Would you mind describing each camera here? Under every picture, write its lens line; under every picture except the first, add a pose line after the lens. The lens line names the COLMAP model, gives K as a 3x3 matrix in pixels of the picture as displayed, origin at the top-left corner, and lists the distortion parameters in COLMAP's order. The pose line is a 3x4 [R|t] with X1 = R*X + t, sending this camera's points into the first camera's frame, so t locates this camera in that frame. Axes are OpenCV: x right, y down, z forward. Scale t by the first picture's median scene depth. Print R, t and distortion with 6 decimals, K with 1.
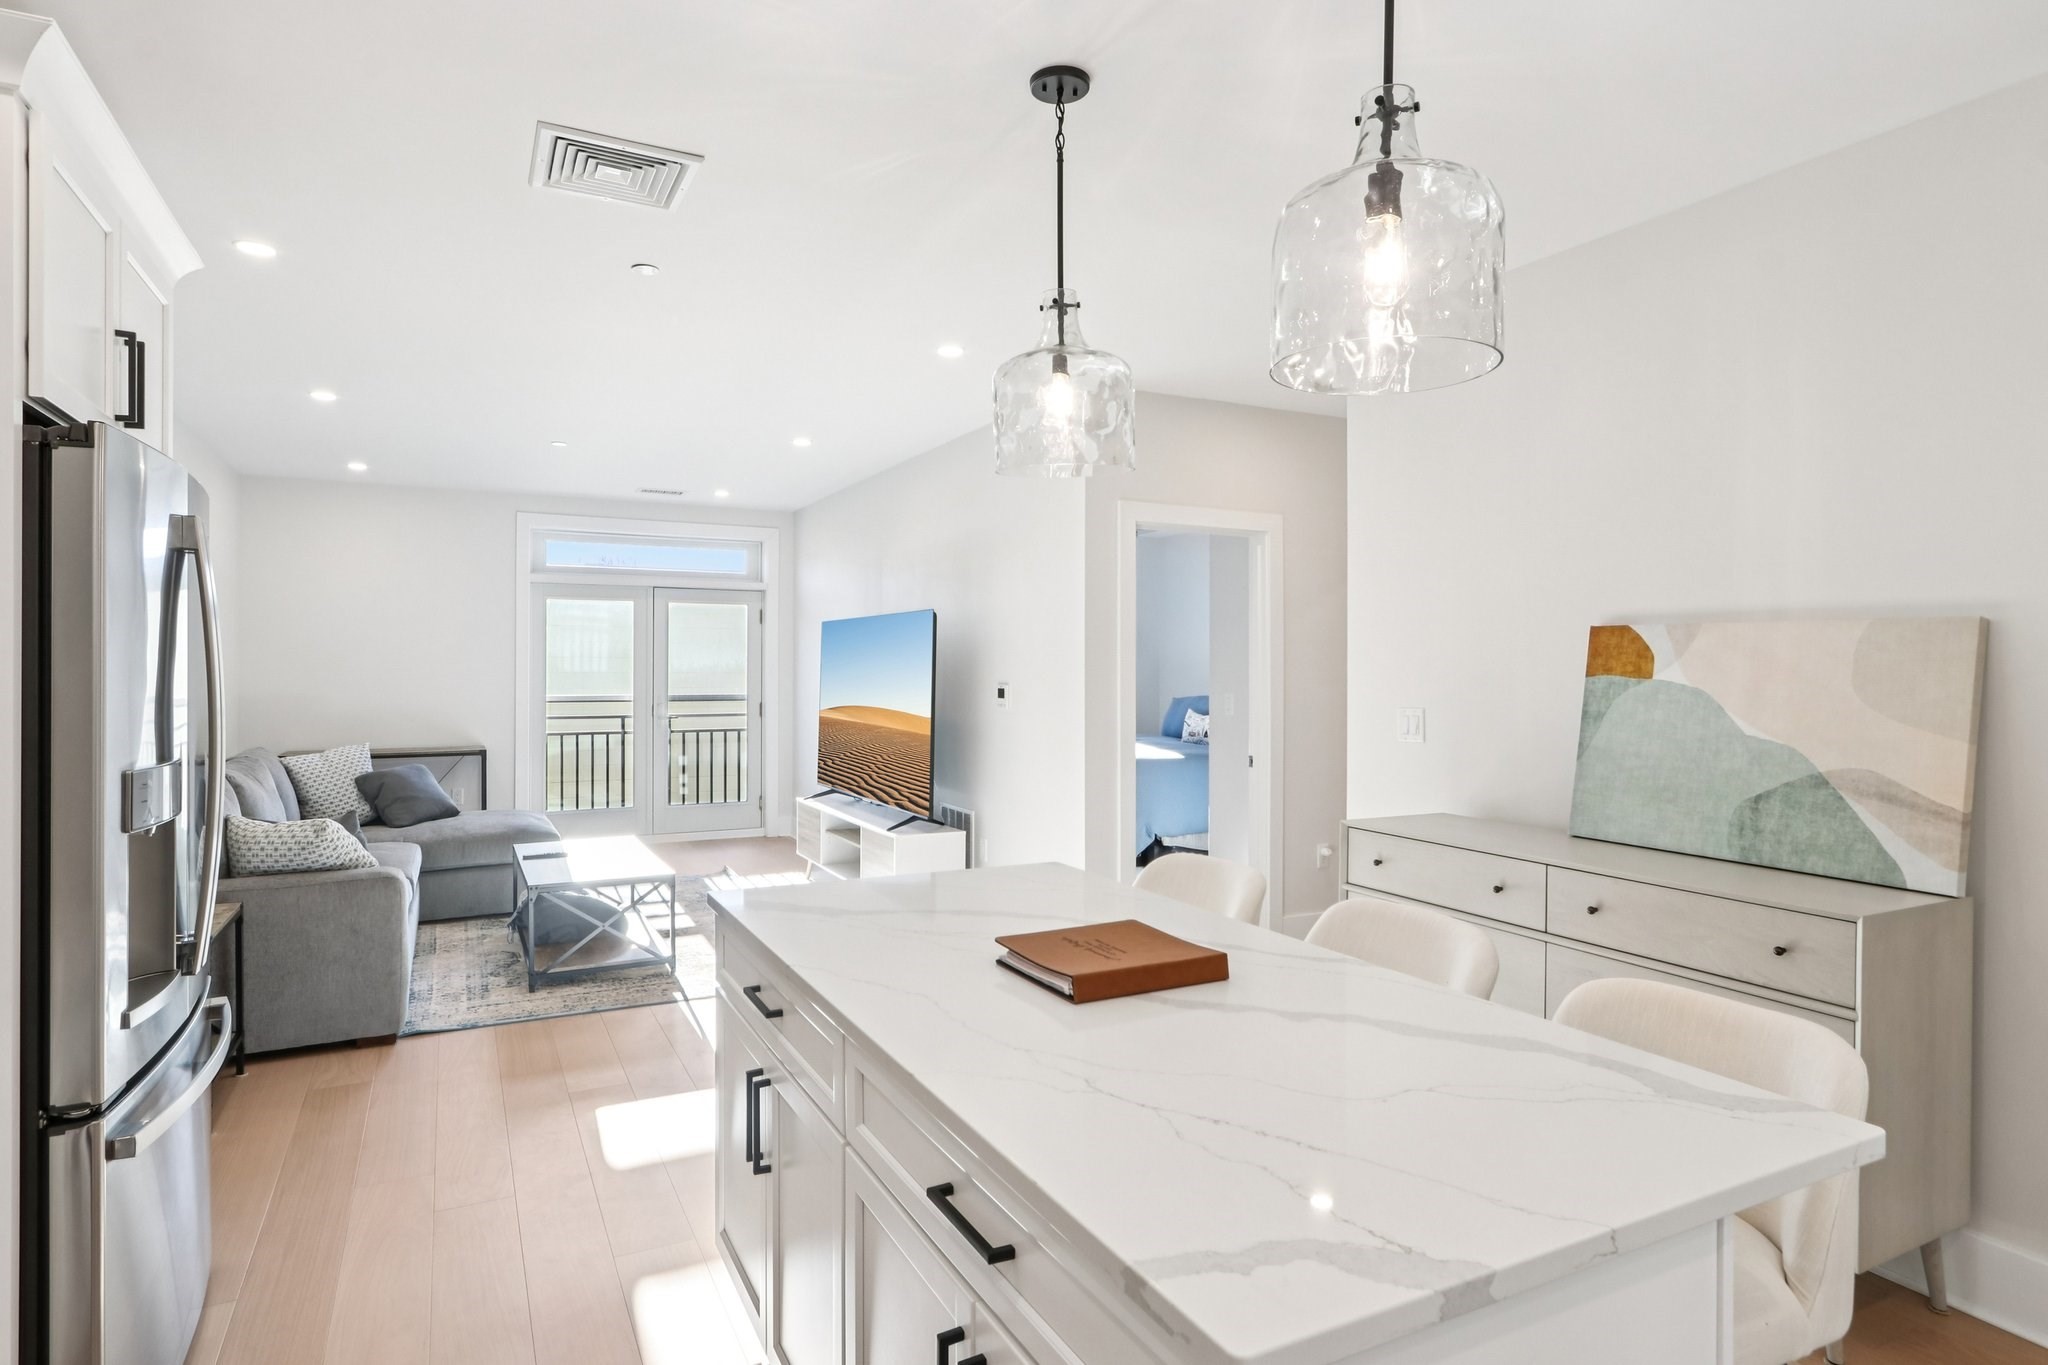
lens RADIAL K [[1077.8, 0, 992.1], [0, 1077.8, 671.1], [0, 0, 1]] dist [0.004660, -0.000174]
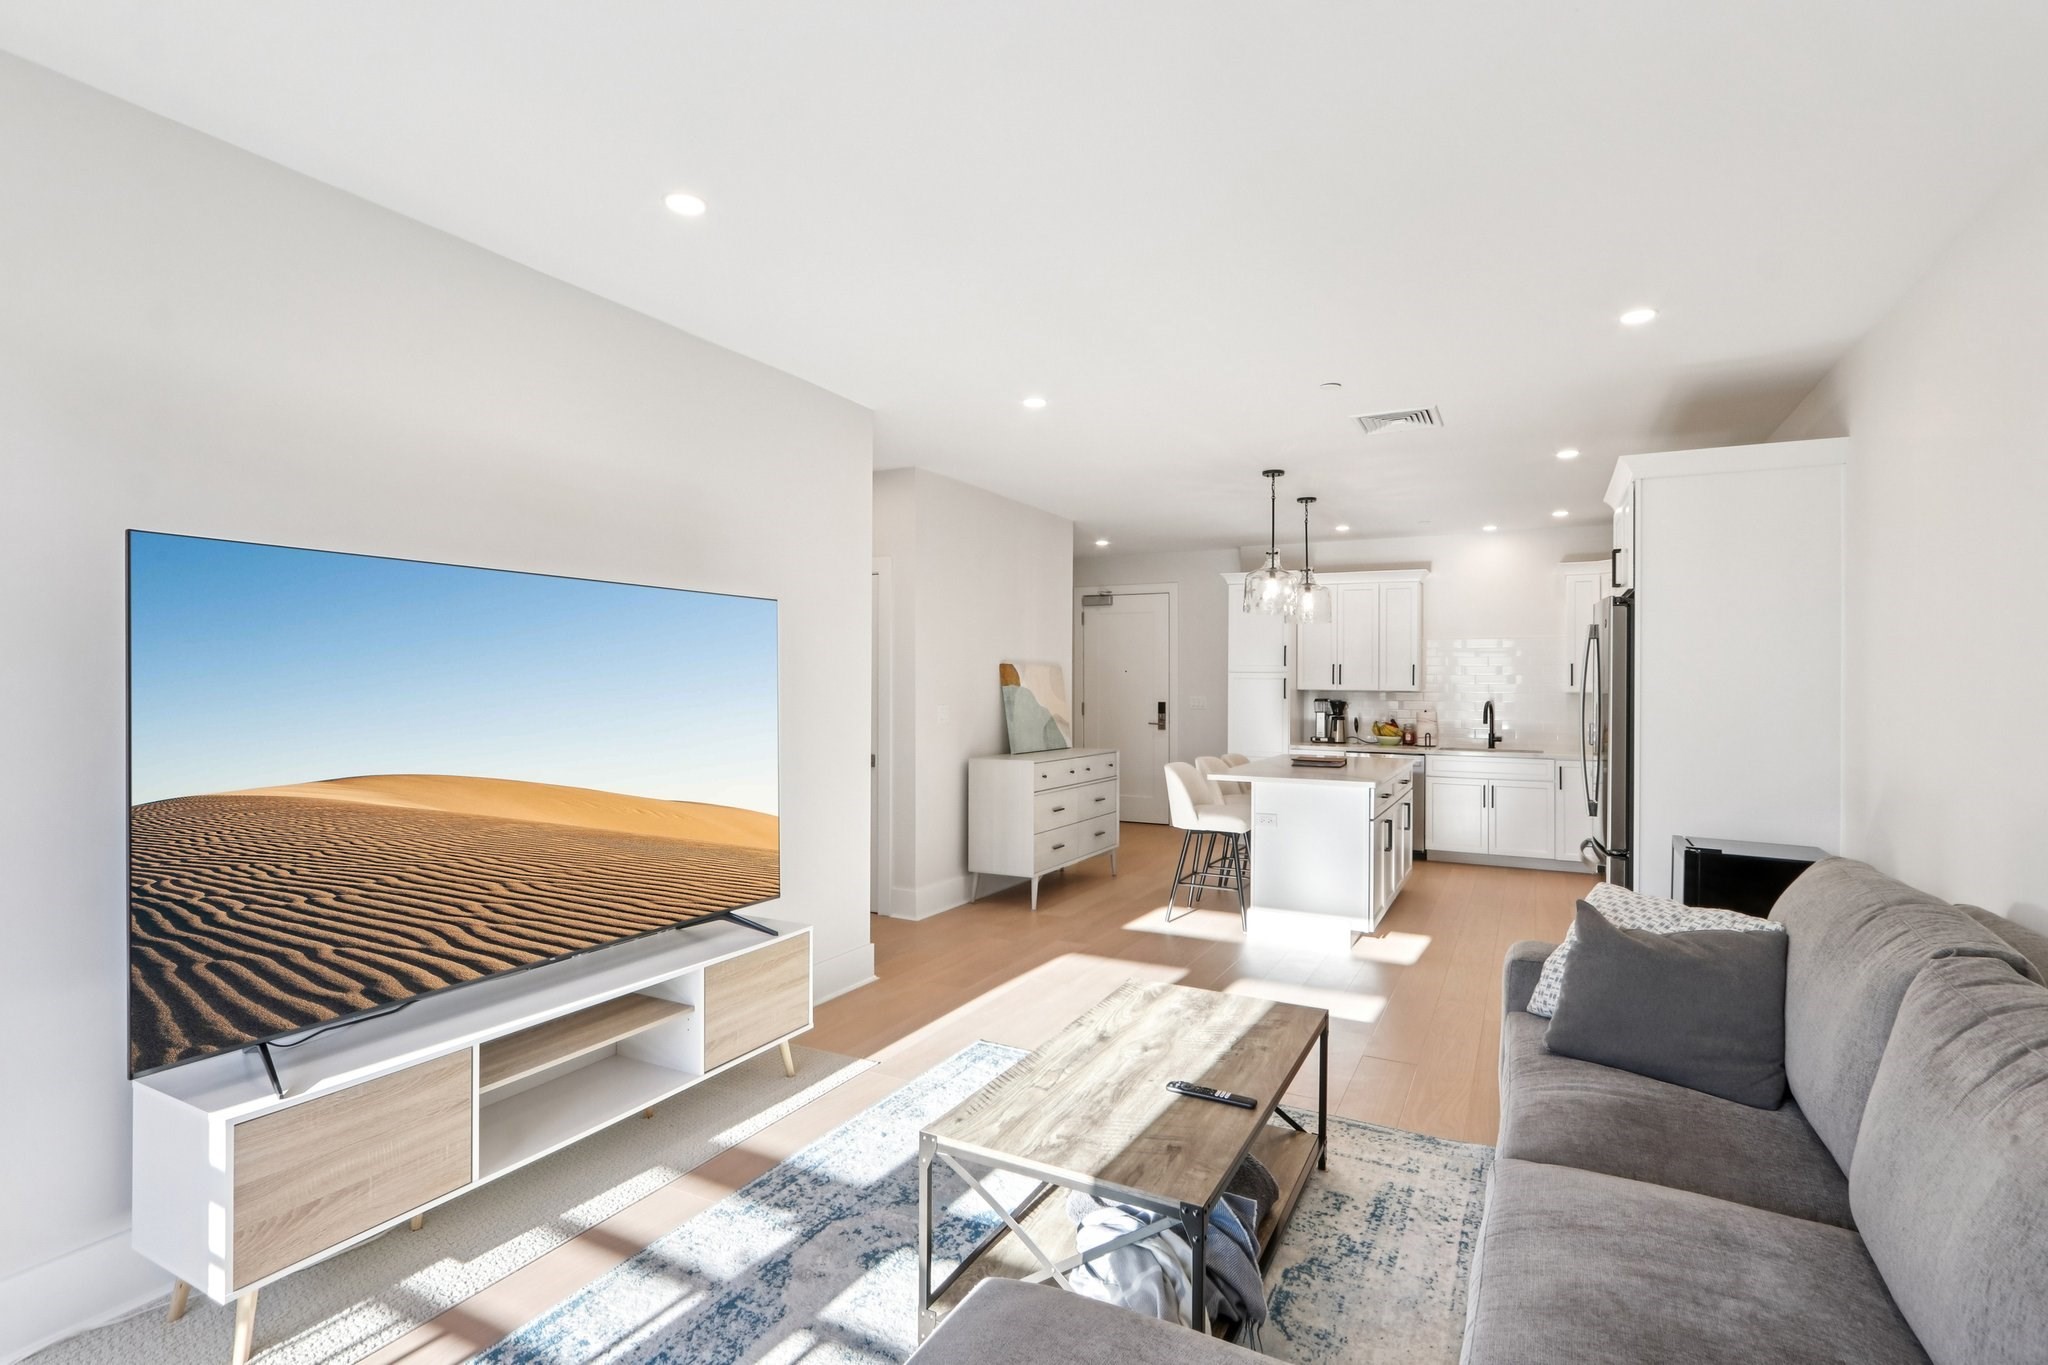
lens RADIAL K [[995.1, 0, 1017.6], [0, 995.1, 675.0], [0, 0, 1]] dist [-0.001373, -0.000486]
pose [[-0.582499, 0.000094, 0.812832, -0.546786], [-0.004080, 0.999987, -0.003040, -0.004886], [-0.812821, -0.005087, -0.582491, 1.009046]]
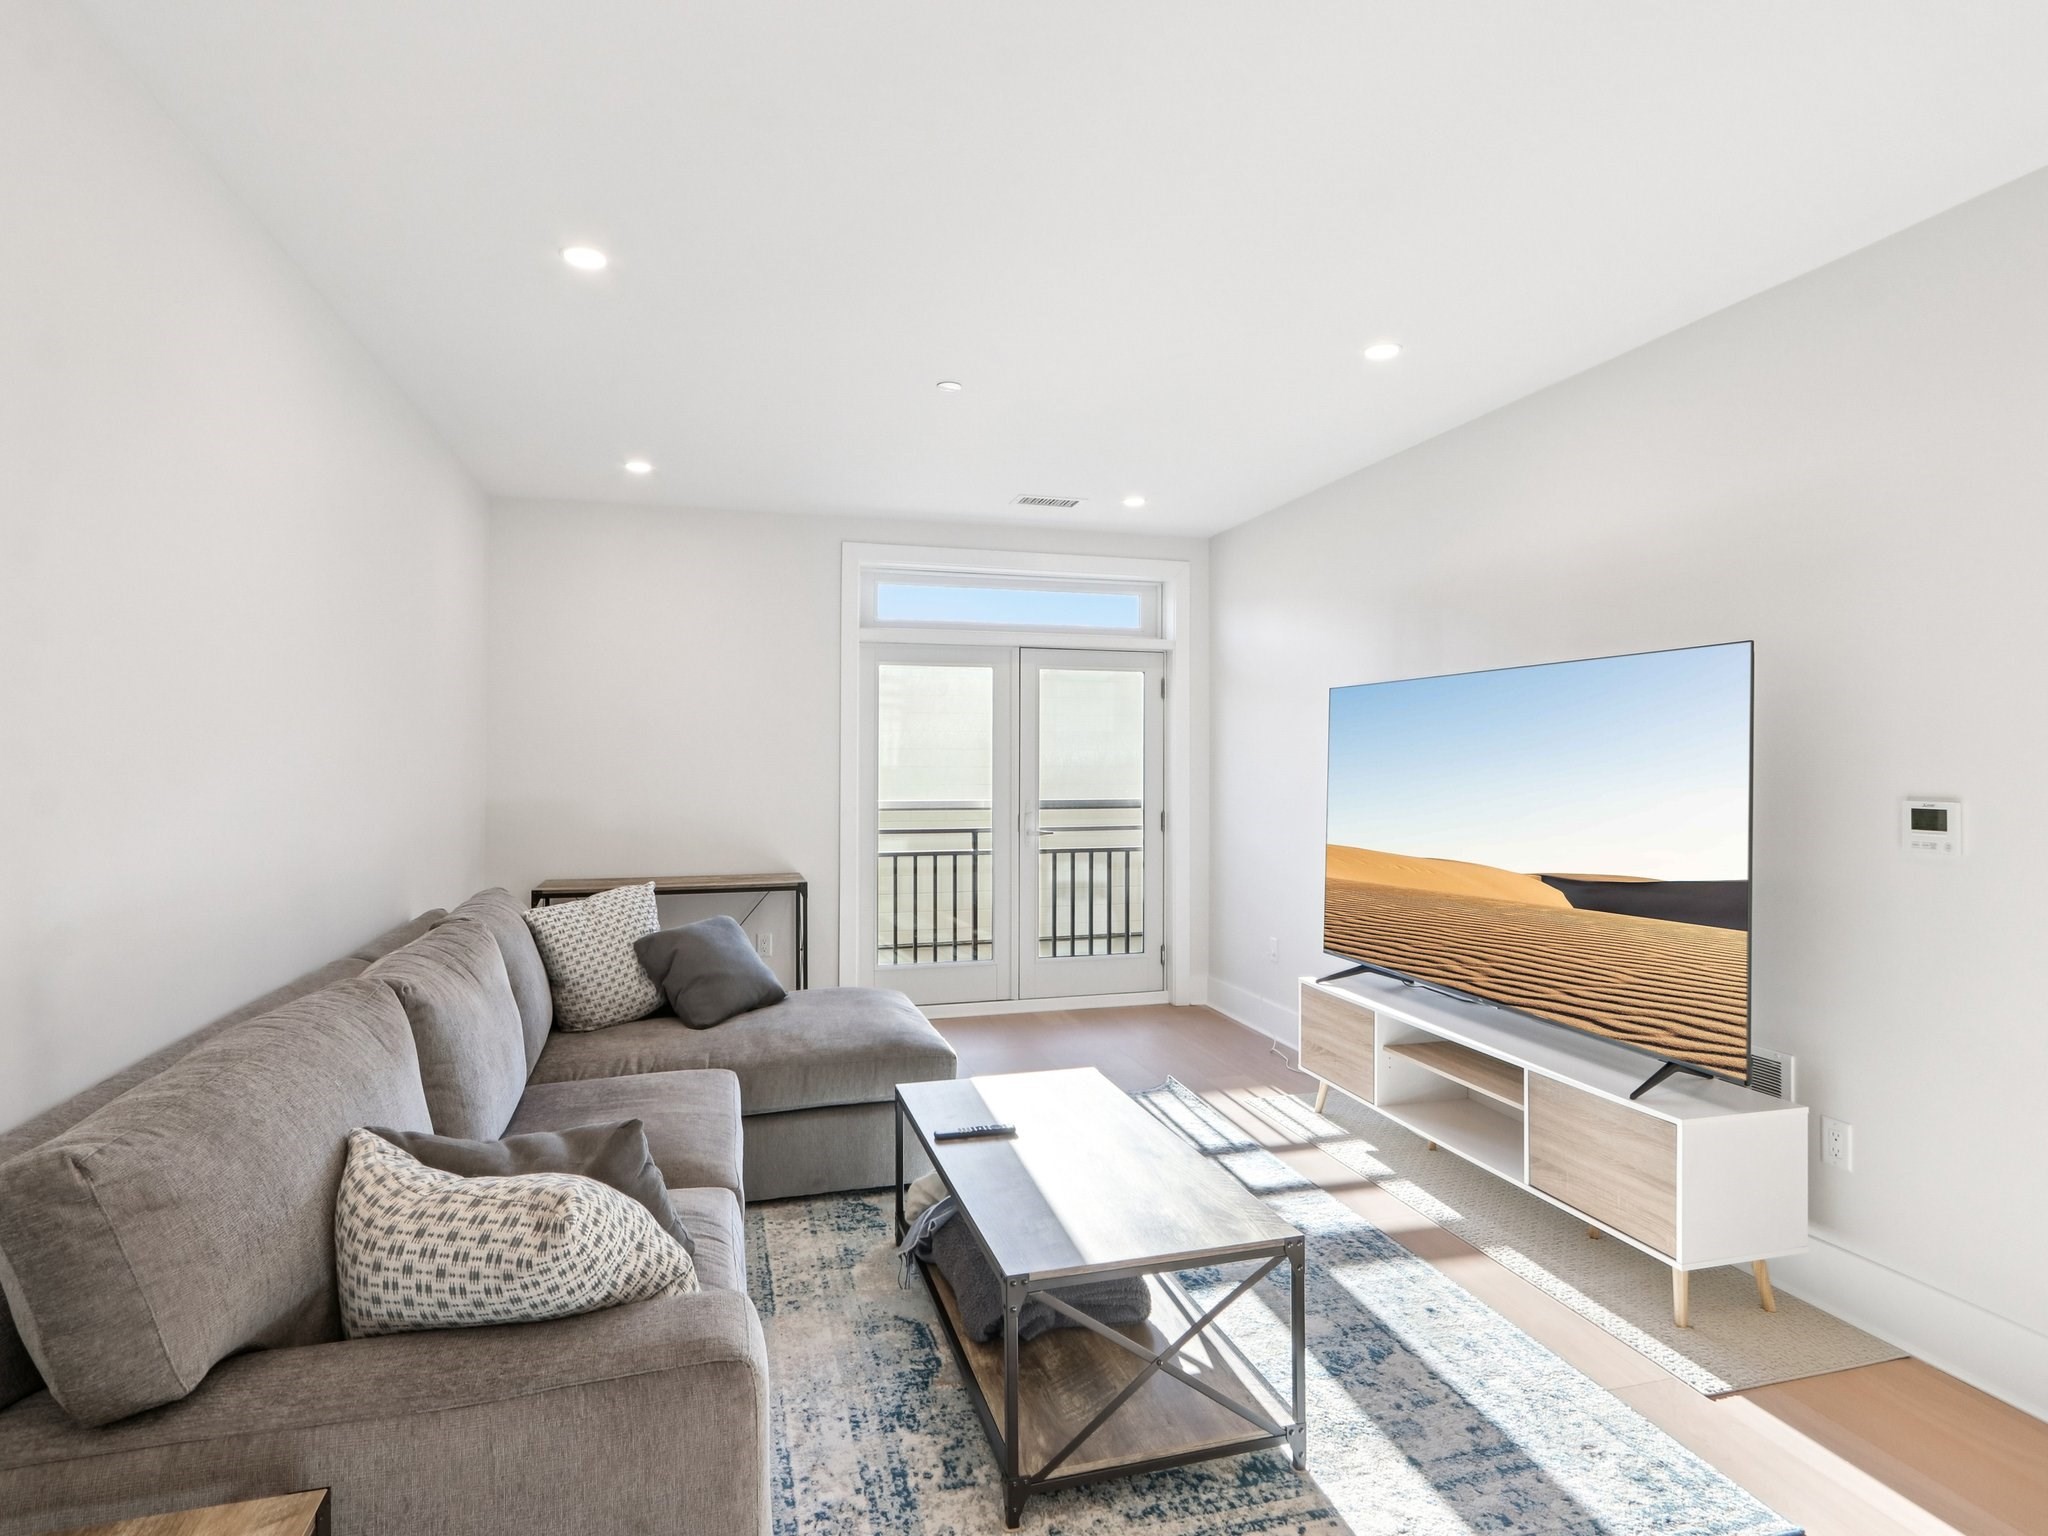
lens RADIAL K [[1096.7, 0, 1020.4], [0, 1096.7, 748.2], [0, 0, 1]] dist [-0.007788, 0.000599]
pose [[0.981687, -0.004093, -0.190457, -0.232483], [0.001548, 0.999908, -0.013507, -0.003096], [0.190495, 0.012965, 0.981603, 0.390635]]
